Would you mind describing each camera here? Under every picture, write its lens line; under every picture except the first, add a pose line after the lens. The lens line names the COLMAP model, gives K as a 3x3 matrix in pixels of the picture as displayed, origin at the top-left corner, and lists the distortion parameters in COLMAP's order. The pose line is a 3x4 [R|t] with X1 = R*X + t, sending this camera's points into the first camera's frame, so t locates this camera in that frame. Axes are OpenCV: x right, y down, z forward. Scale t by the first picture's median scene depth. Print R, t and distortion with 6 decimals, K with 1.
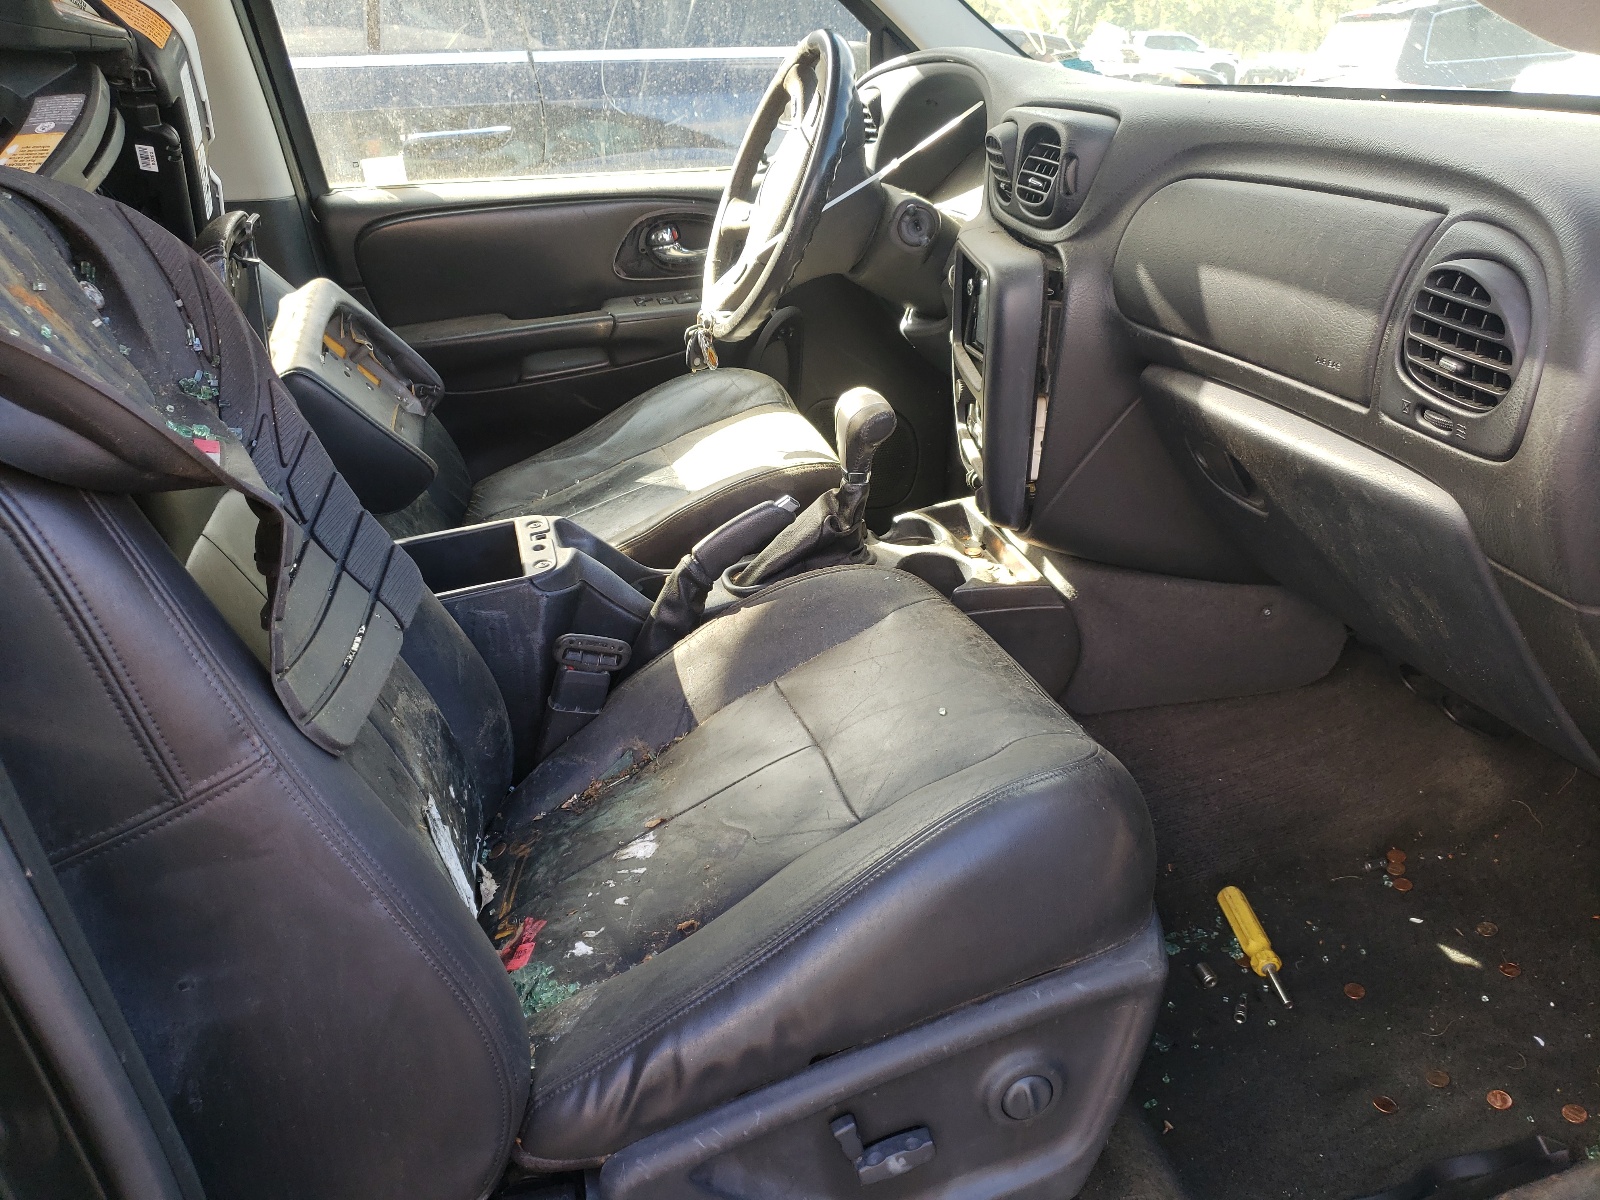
lens RADIAL K [[1218.4, 0, 755.4], [0, 1218.4, 598.3], [0, 0, 1]] dist [-0.001768, 0.000404]
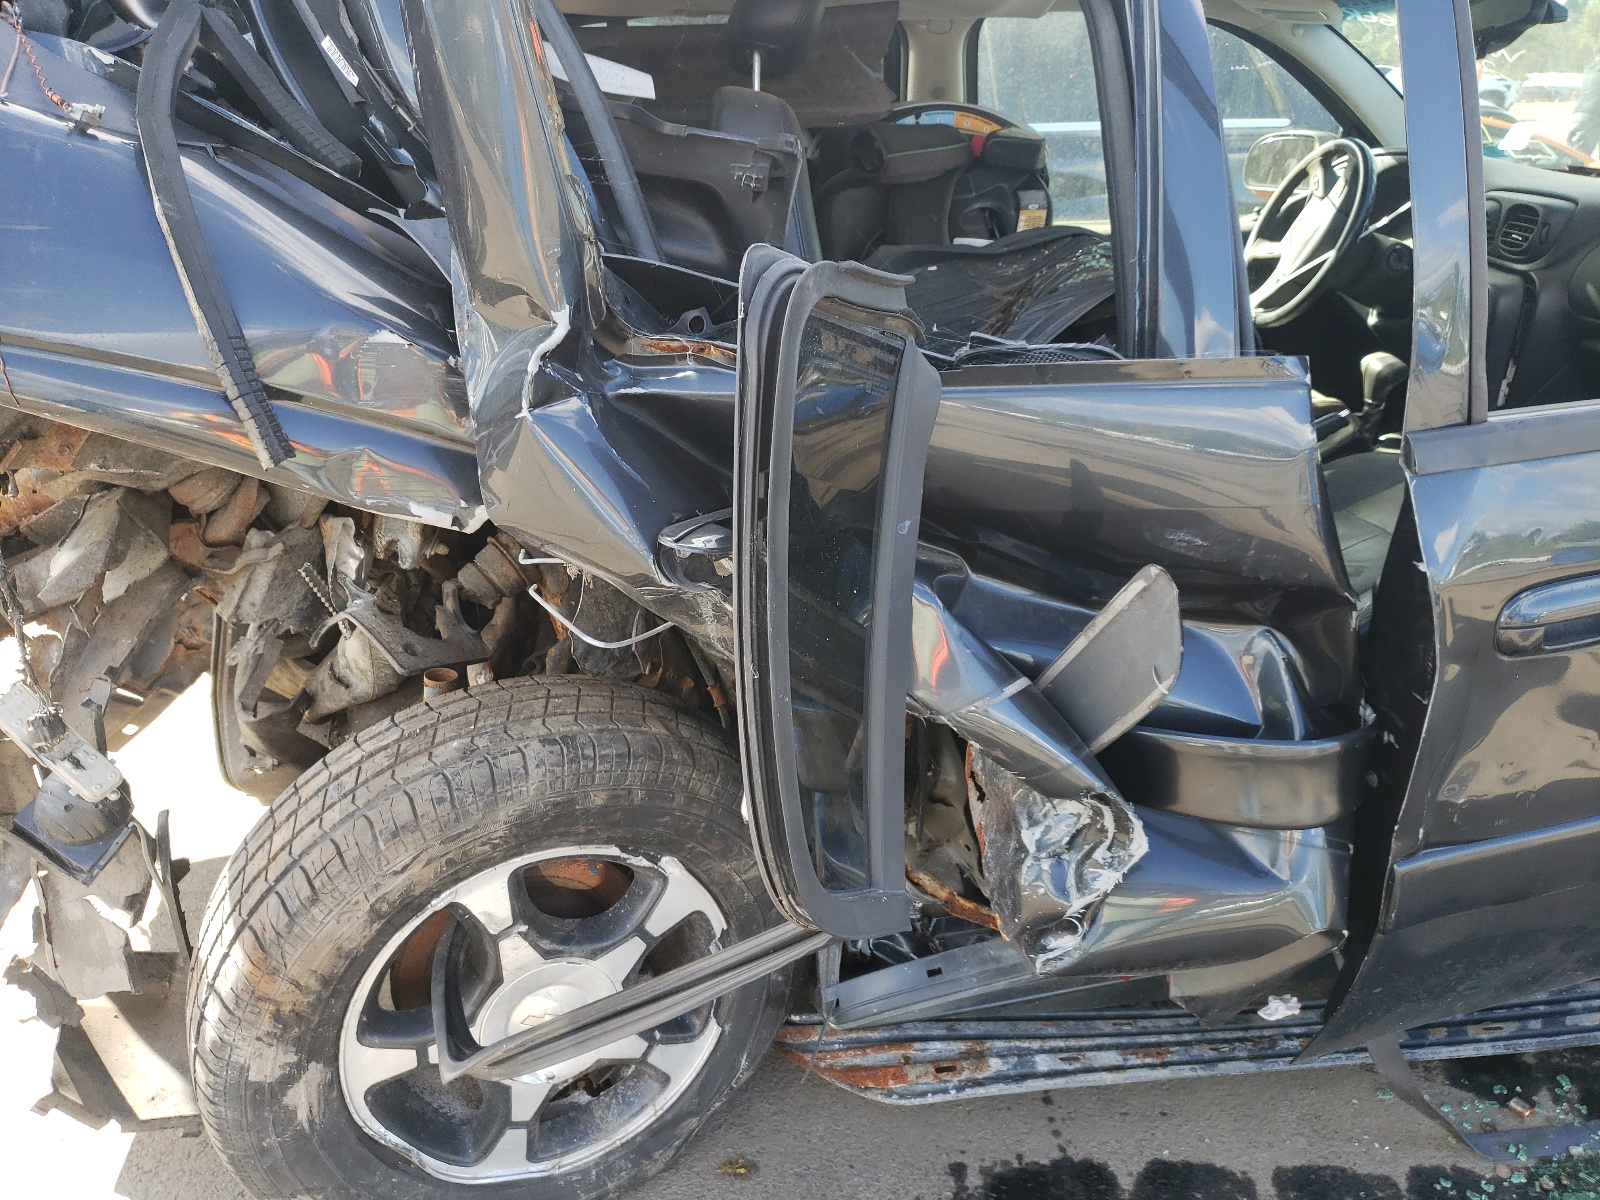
lens RADIAL K [[1235.1, 0, 799.8], [0, 1235.1, 610.5], [0, 0, 1]] dist [-0.006701, 0.047469]
pose [[0.993041, 0.052783, -0.105282, -0.481793], [-0.053173, 0.998585, -0.000891, 0.214862], [0.105086, 0.006483, 0.994442, -0.749391]]
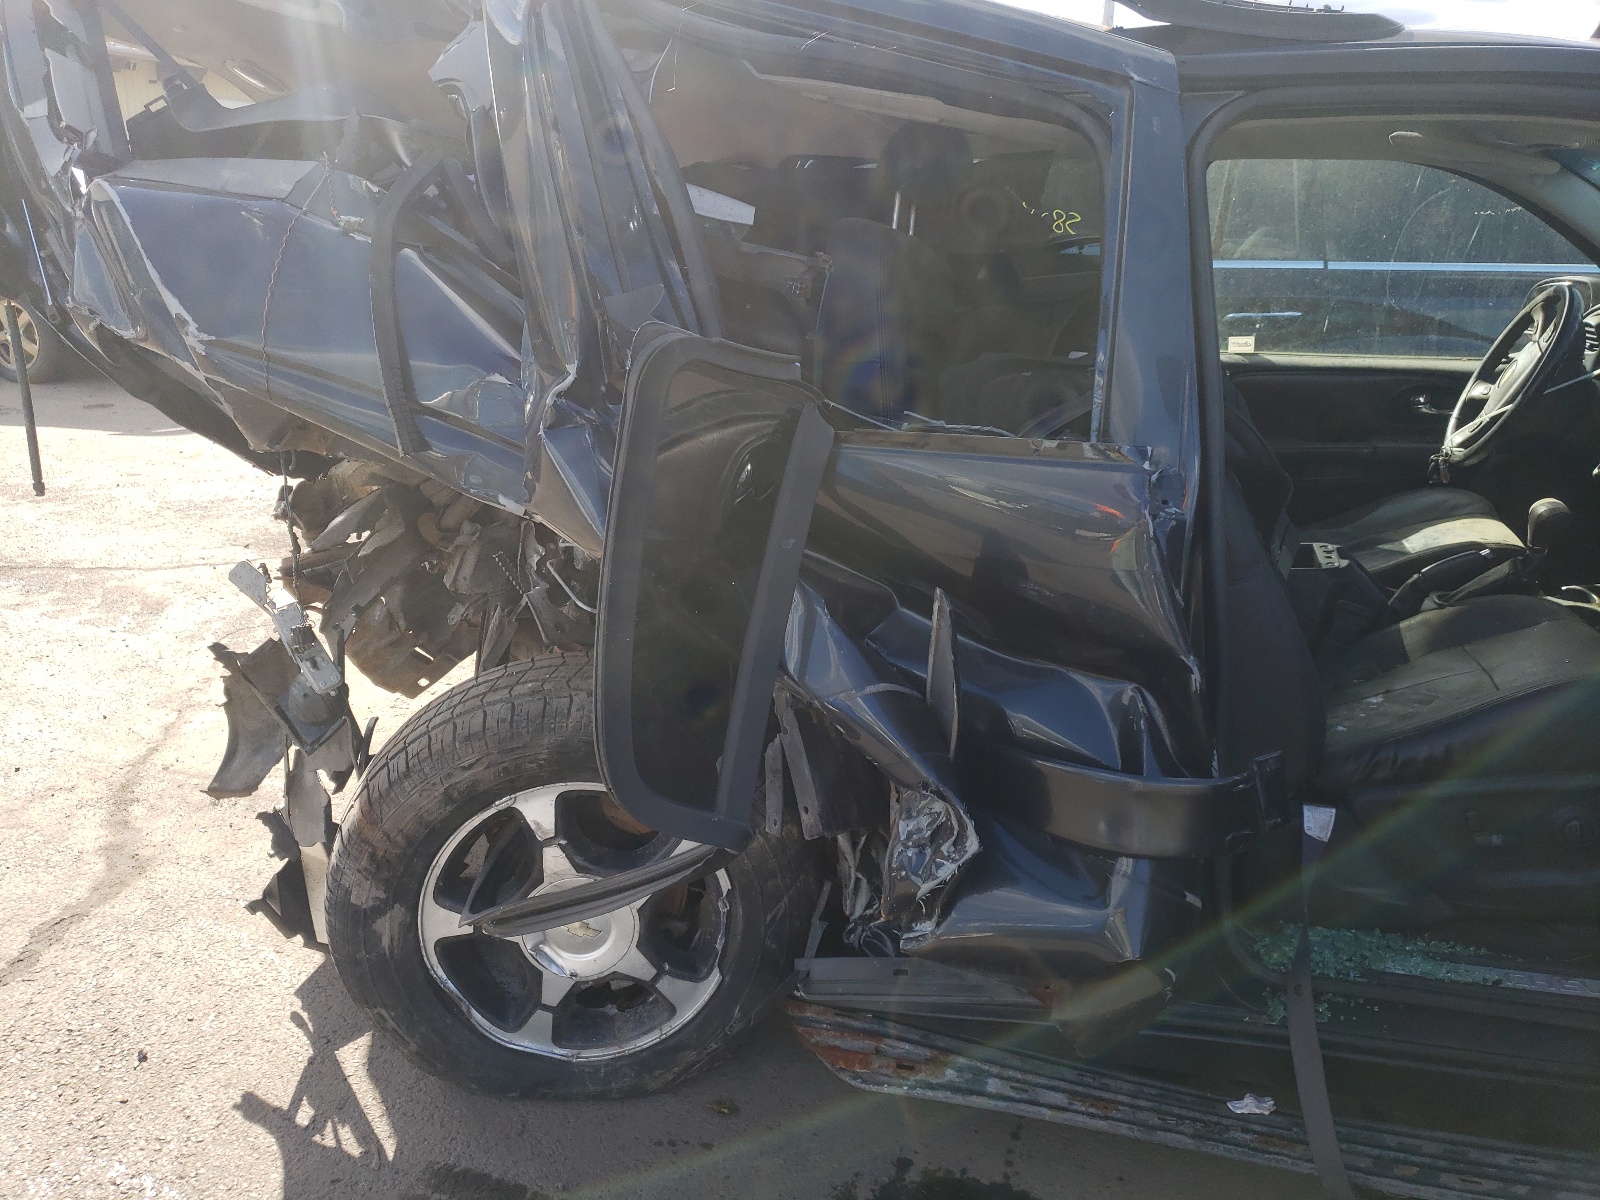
lens RADIAL K [[1229.5, 0, 800.0], [0, 1229.5, 600.0], [0, 0, 1]] dist [0.024717, 0.002244]
pose [[0.880812, 0.171408, -0.441350, -0.040306], [-0.217870, 0.974347, -0.056399, 0.259035], [0.420361, 0.145834, 0.895561, -0.856652]]
